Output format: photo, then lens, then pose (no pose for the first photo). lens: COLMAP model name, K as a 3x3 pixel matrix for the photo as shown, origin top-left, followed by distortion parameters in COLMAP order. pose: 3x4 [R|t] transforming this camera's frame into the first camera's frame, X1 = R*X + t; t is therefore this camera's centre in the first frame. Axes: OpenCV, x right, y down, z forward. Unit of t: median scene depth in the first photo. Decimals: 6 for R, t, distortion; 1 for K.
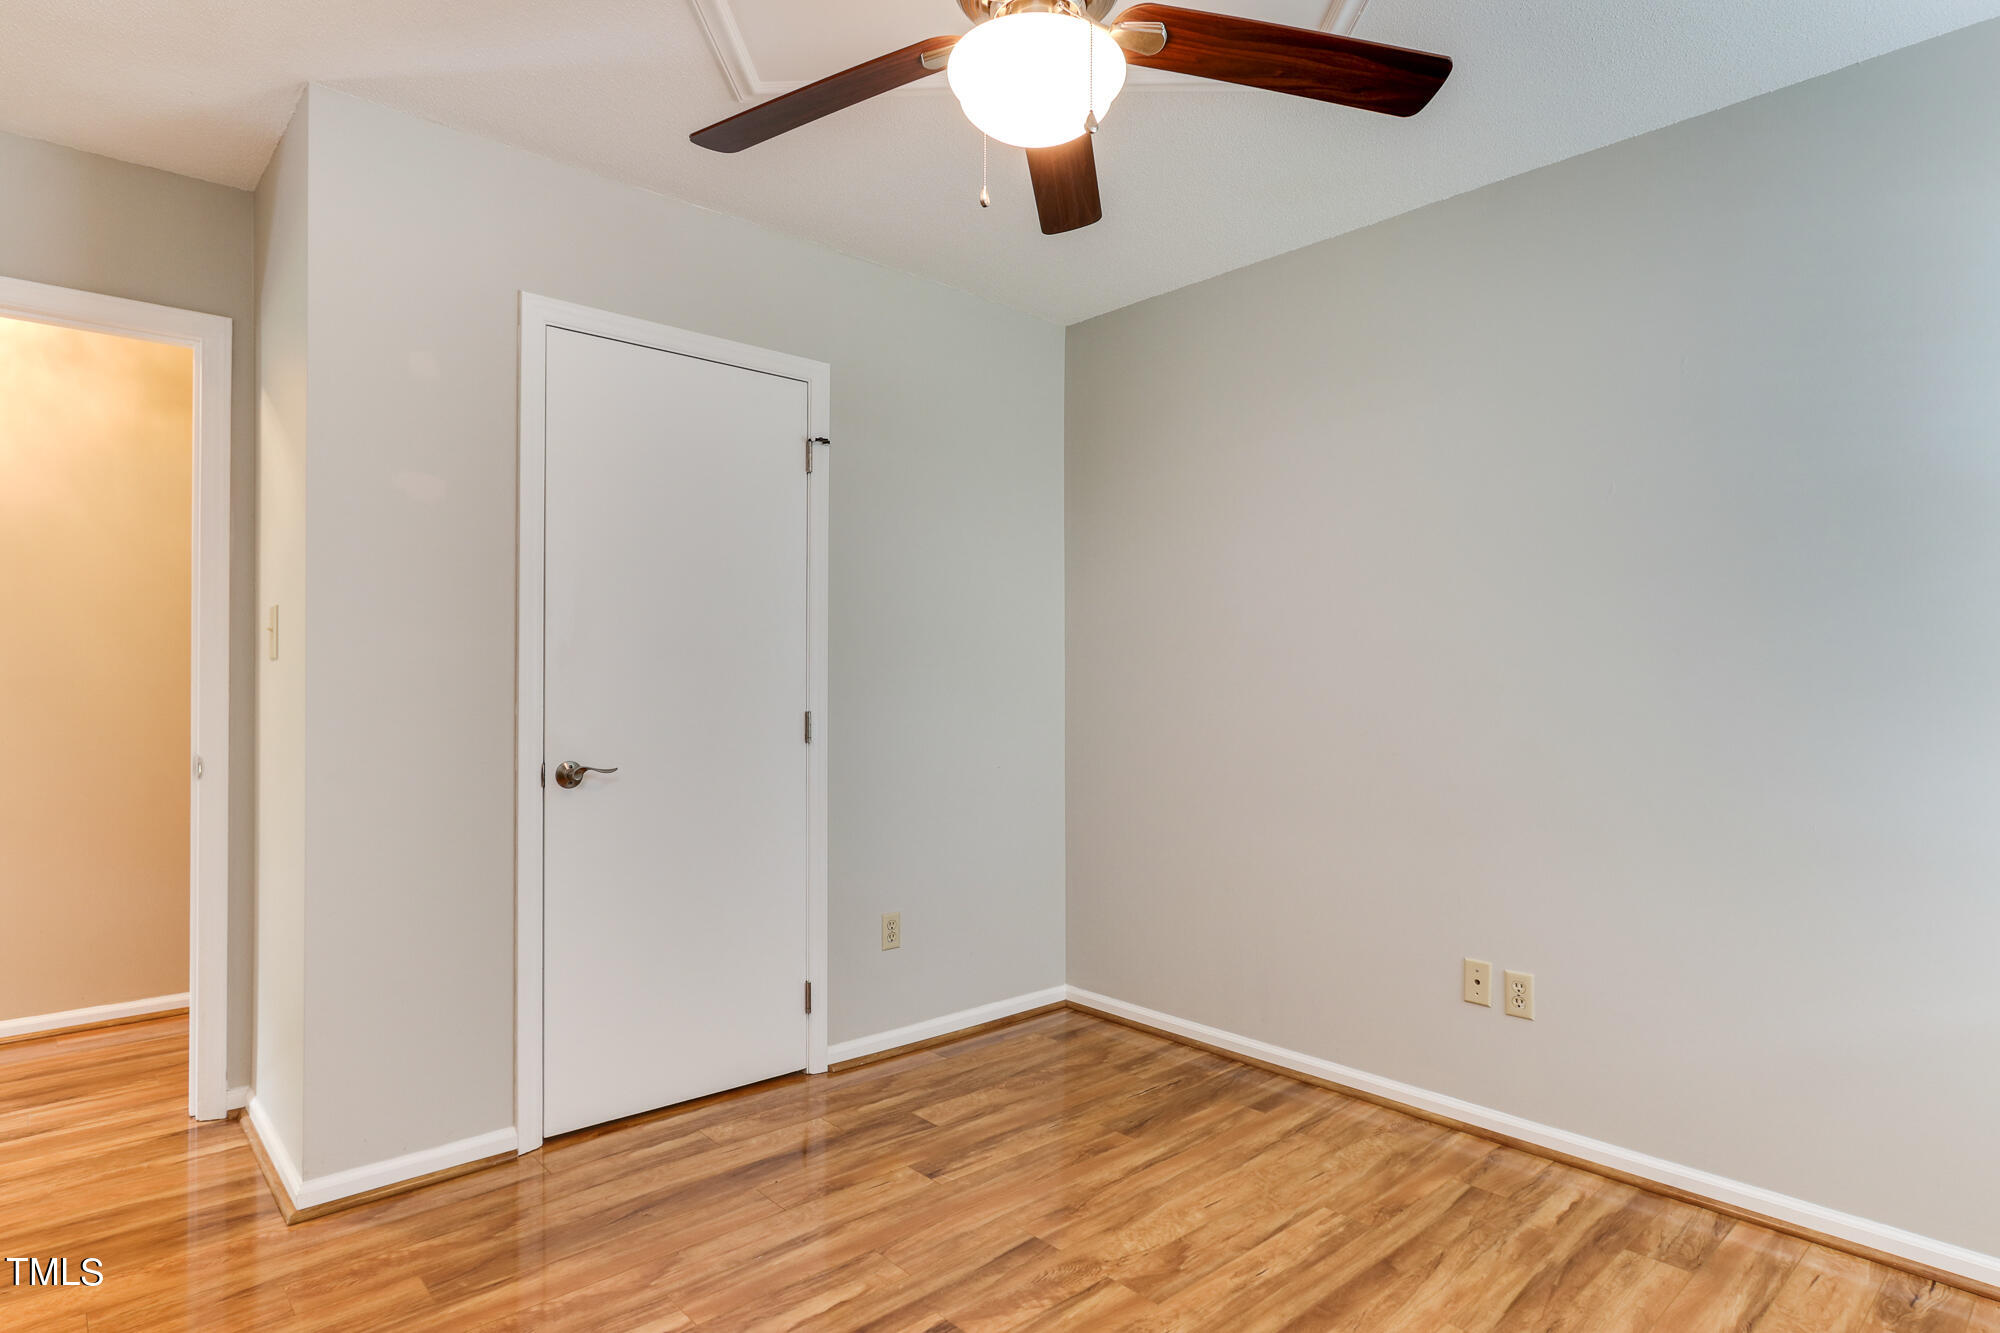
lens RADIAL K [[1079.9, 0, 976.2], [0, 1079.9, 670.4], [0, 0, 1]] dist [-0.000623, -0.000738]
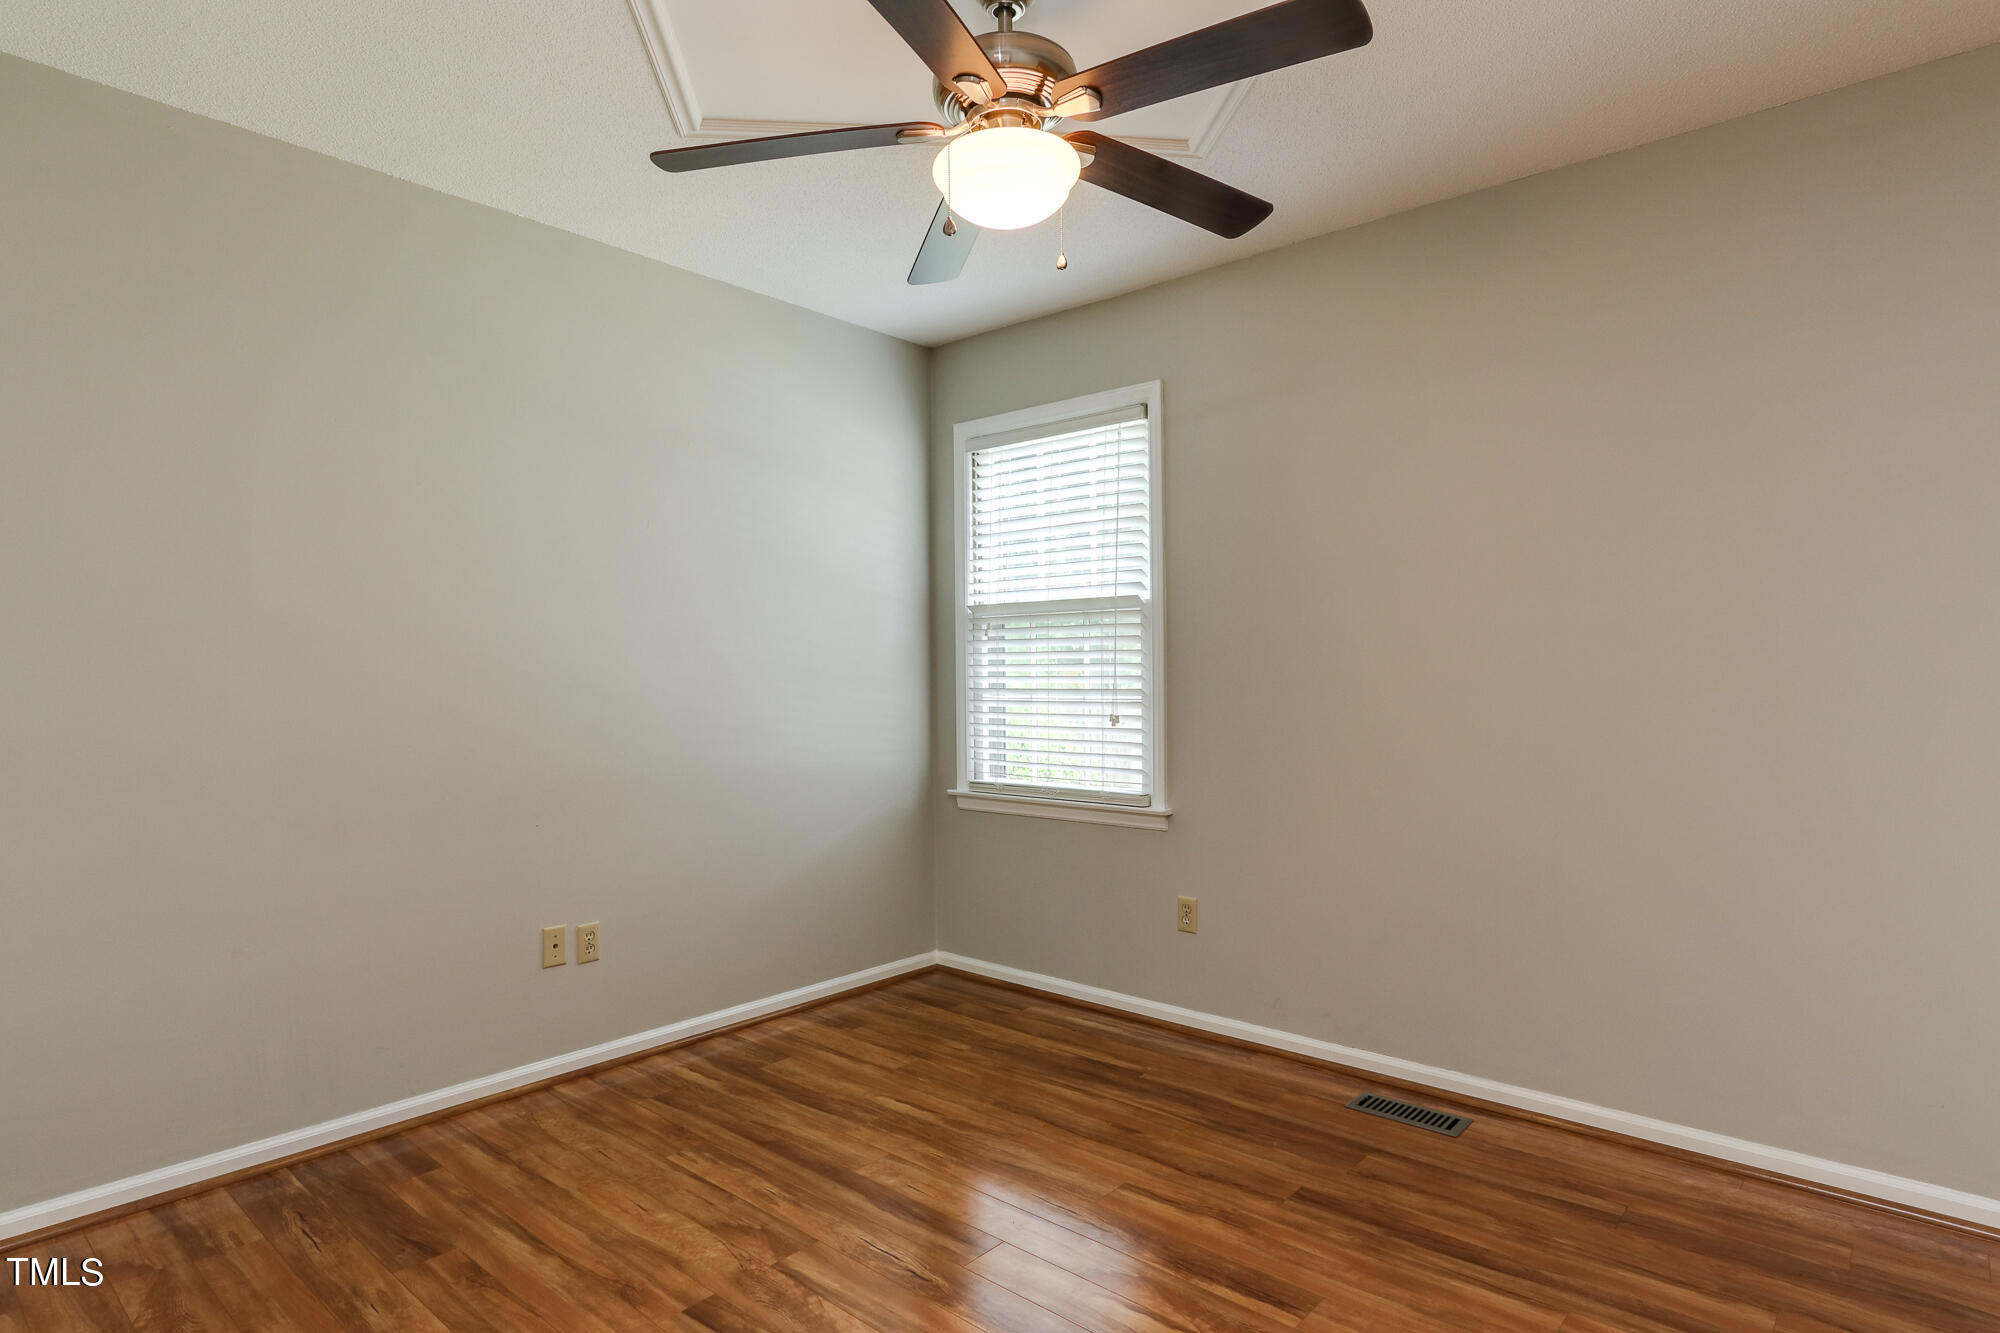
lens RADIAL K [[1079.9, 0, 976.2], [0, 1079.9, 670.4], [0, 0, 1]] dist [-0.000623, -0.000738]
pose [[-0.115644, -0.002553, 0.993287, -0.744710], [-0.002882, 0.999993, 0.002234, 0.006459], [-0.993287, -0.002604, -0.115651, 0.775066]]
